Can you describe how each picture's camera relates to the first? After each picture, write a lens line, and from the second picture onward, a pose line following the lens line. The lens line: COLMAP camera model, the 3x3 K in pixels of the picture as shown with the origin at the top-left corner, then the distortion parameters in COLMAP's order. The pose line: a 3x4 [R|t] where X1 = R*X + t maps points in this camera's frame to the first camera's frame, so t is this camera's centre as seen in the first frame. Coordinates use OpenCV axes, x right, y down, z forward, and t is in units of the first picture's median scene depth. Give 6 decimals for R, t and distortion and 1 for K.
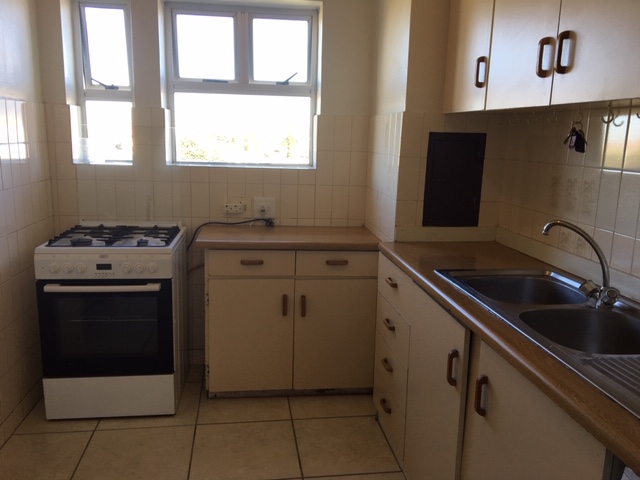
lens RADIAL K [[540.9, 0, 320.0], [0, 540.9, 240.0], [0, 0, 1]] dist [0.109819, -0.160061]
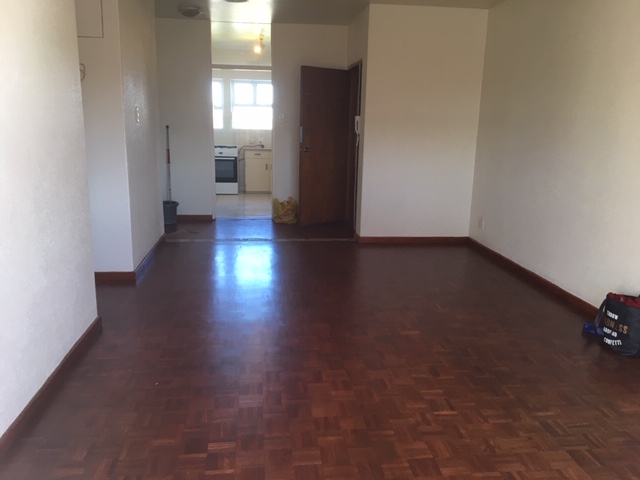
lens RADIAL K [[540.9, 0, 320.0], [0, 540.9, 240.0], [0, 0, 1]] dist [0.109819, -0.160061]
pose [[0.999900, -0.007417, 0.012074, 0.260864], [0.007266, 0.999895, 0.012512, 0.614582], [-0.012165, -0.012423, 0.999849, -2.849202]]
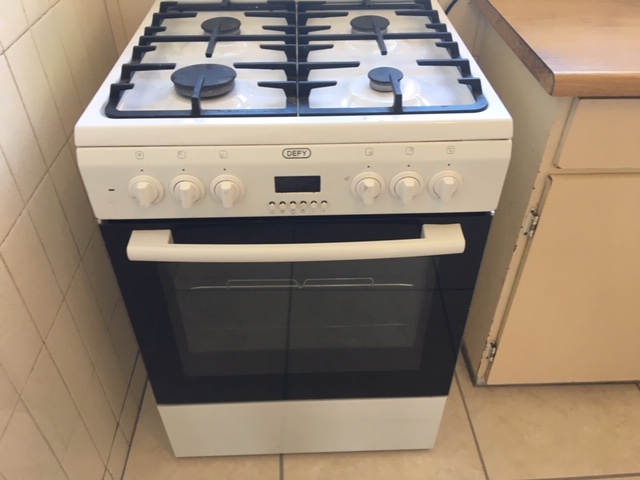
lens RADIAL K [[540.9, 0, 320.0], [0, 540.9, 240.0], [0, 0, 1]] dist [0.109819, -0.160061]
pose [[0.995761, 0.033472, -0.085669, -0.347511], [0.010822, 0.882321, 0.470524, -0.066503], [0.091337, -0.469456, 0.878219, 0.703038]]
